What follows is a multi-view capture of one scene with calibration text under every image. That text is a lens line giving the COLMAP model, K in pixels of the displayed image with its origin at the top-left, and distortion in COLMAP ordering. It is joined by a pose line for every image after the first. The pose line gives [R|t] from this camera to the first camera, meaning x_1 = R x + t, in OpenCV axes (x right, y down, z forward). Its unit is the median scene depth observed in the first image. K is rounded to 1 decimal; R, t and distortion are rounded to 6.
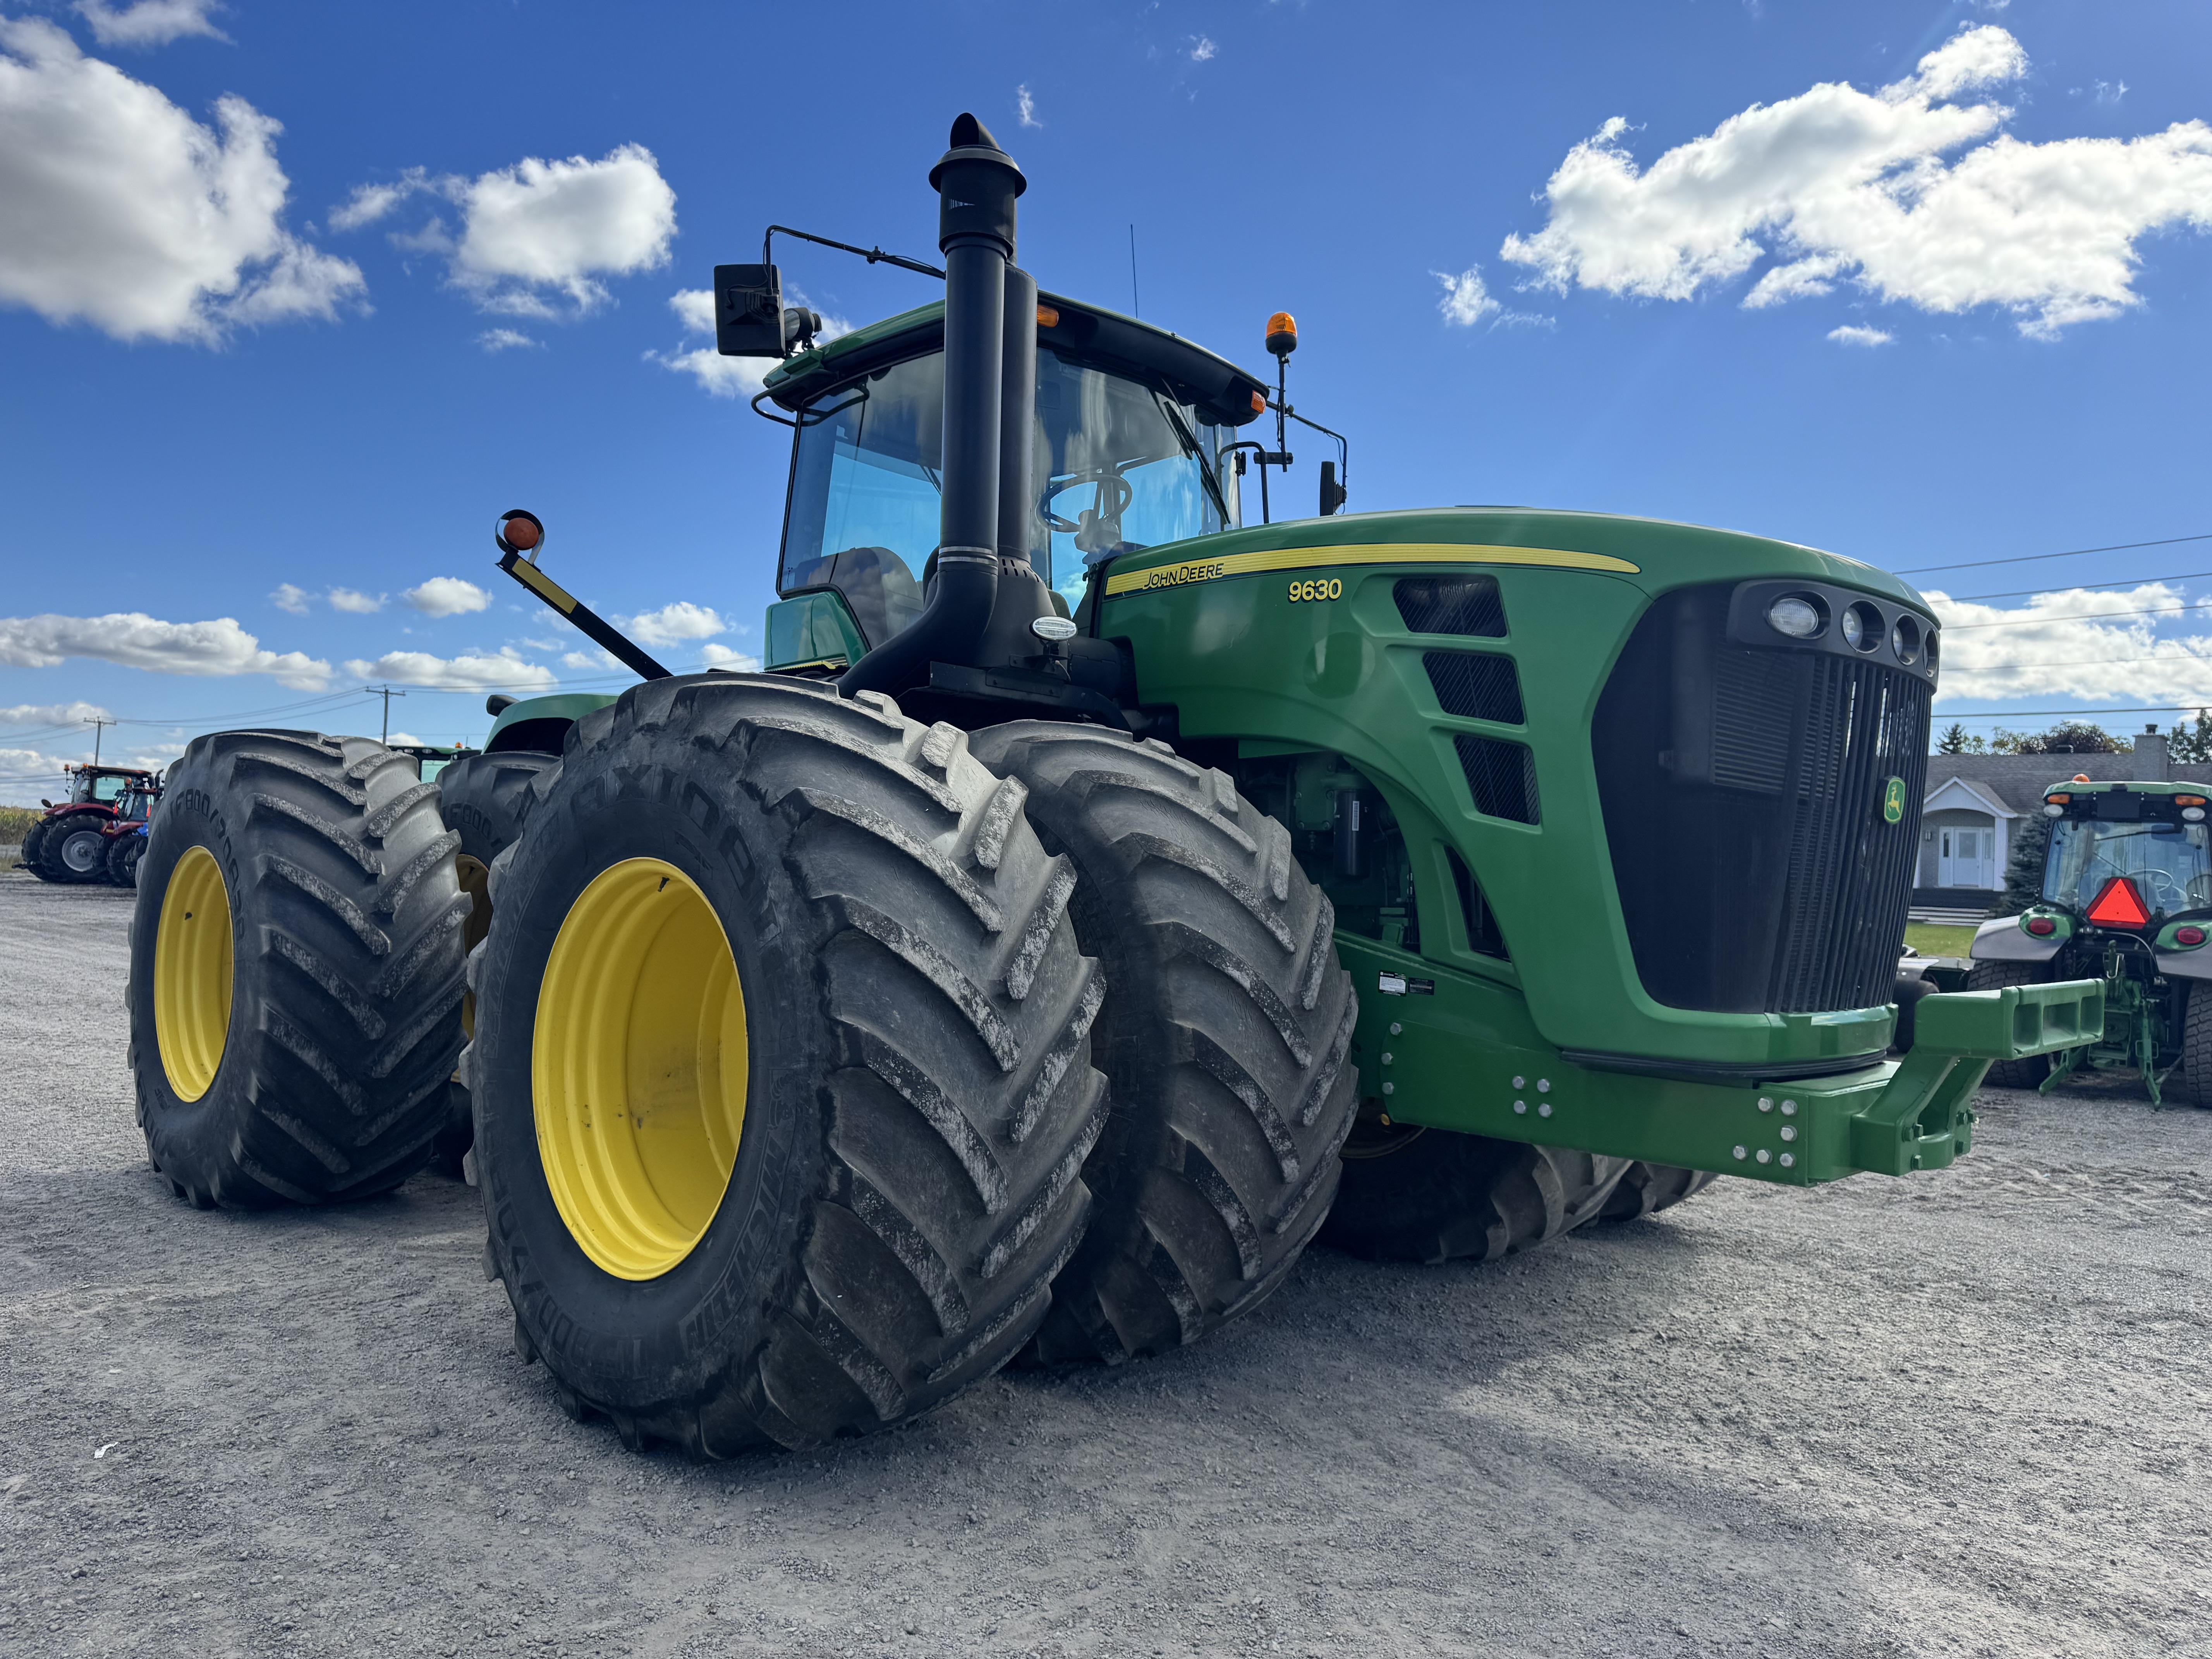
lens RADIAL K [[1551.8, 0, 1106.0], [0, 1551.8, 829.5], [0, 0, 1]] dist [0.084244, -0.000239]
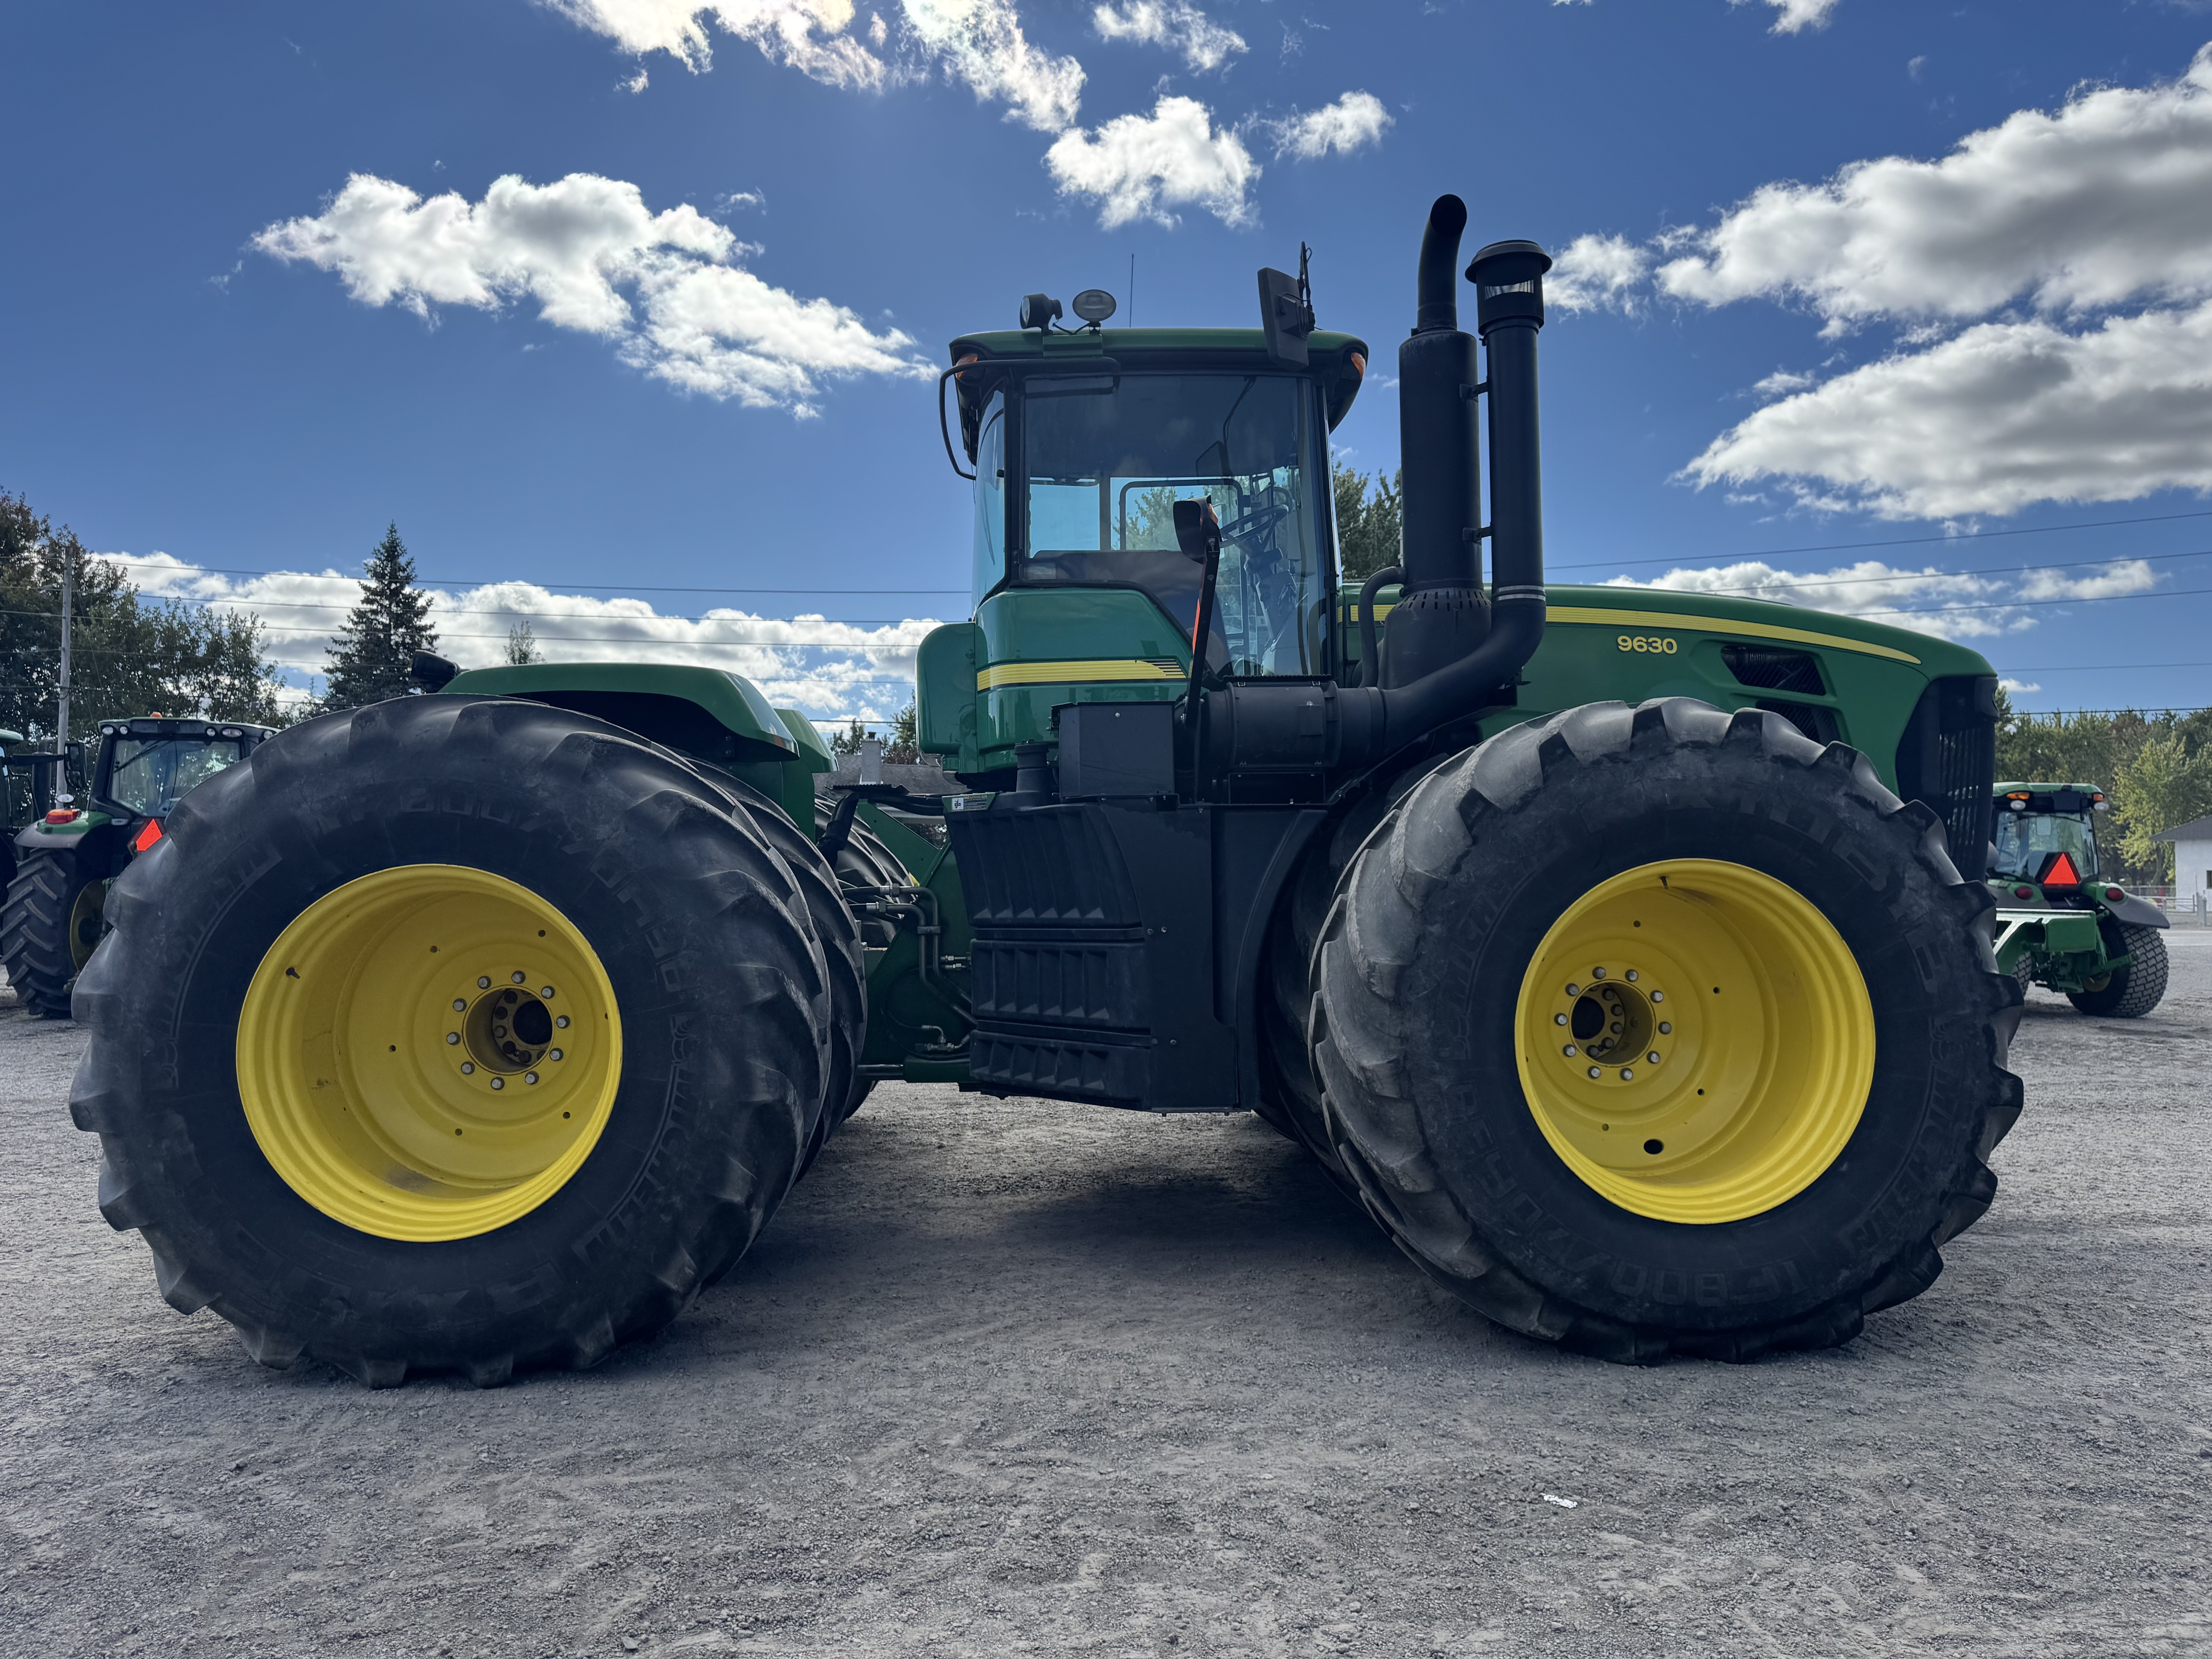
lens RADIAL K [[1541.0, 0, 1106.0], [0, 1541.0, 829.5], [0, 0, 1]] dist [-0.025596, -0.000672]
pose [[0.701025, -0.011565, 0.713043, -1.581691], [0.005570, 0.999927, 0.010742, -0.020485], [-0.713115, -0.003559, 0.701038, 0.591117]]
